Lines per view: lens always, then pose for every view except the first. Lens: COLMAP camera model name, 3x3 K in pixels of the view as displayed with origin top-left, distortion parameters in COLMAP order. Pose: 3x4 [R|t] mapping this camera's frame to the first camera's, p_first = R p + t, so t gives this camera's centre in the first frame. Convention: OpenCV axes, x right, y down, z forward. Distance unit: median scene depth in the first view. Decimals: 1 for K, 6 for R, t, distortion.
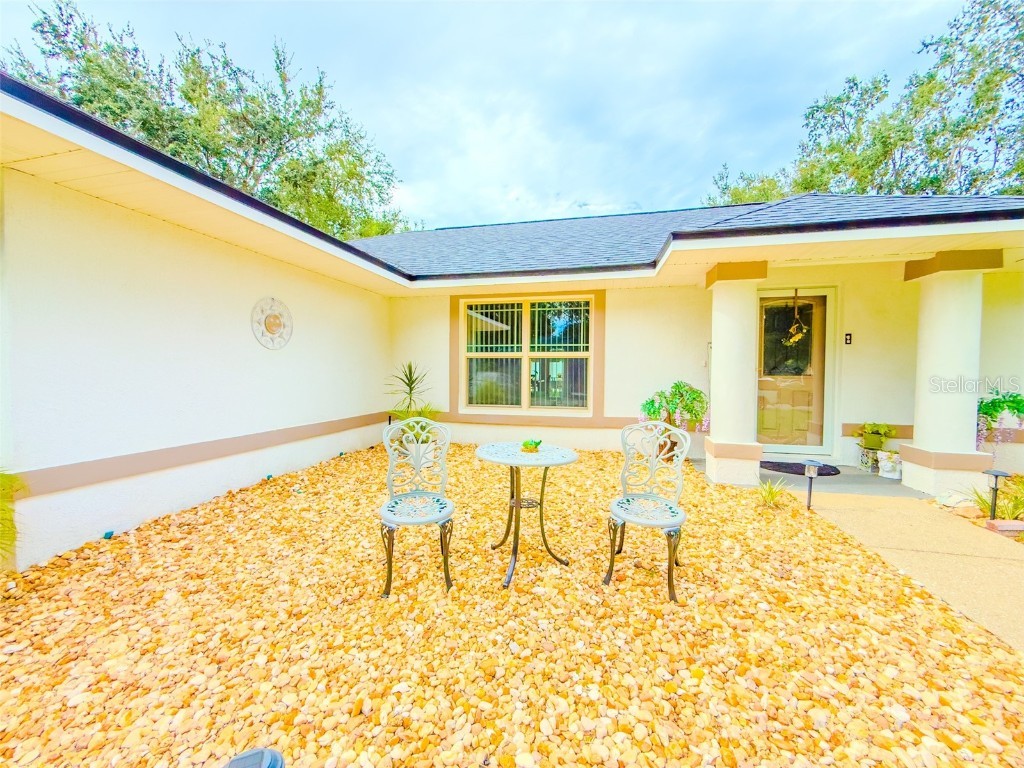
lens RADIAL K [[413.0, 0, 507.8], [0, 413.0, 382.9], [0, 0, 1]] dist [-0.000029, -0.000114]
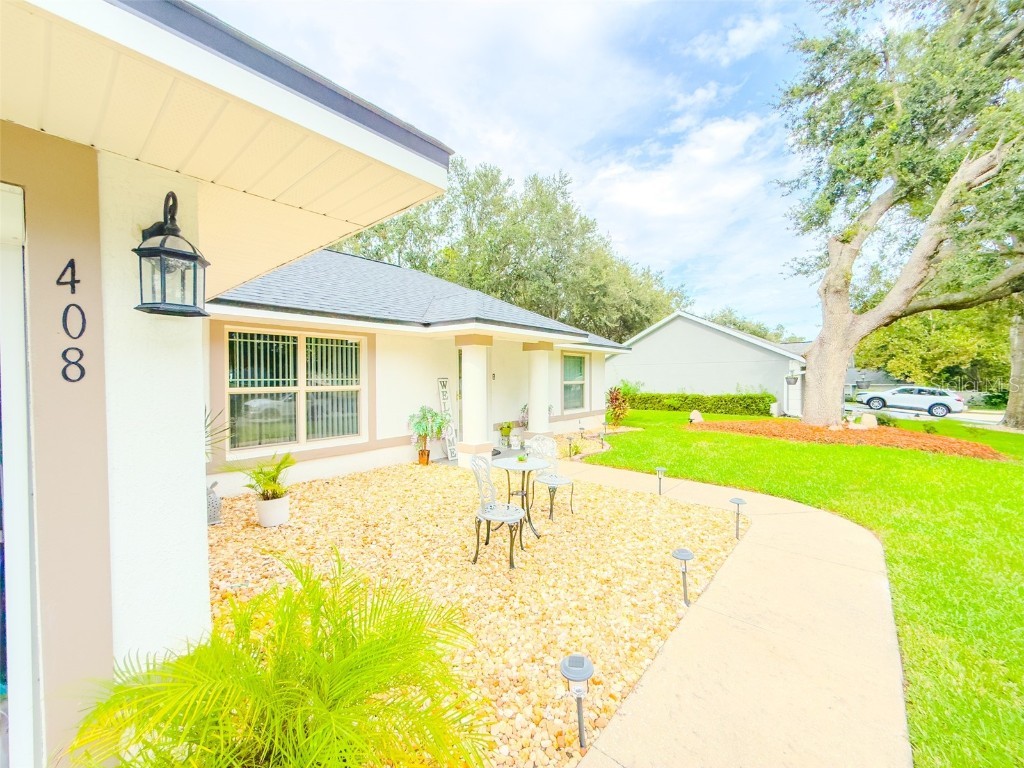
lens RADIAL K [[413.0, 0, 507.8], [0, 413.0, 382.9], [0, 0, 1]] dist [-0.000029, -0.000114]
pose [[0.448169, -0.019781, 0.893730, -0.655939], [0.029234, 0.999545, 0.007463, -0.079258], [-0.893471, 0.022782, 0.448543, 0.113919]]
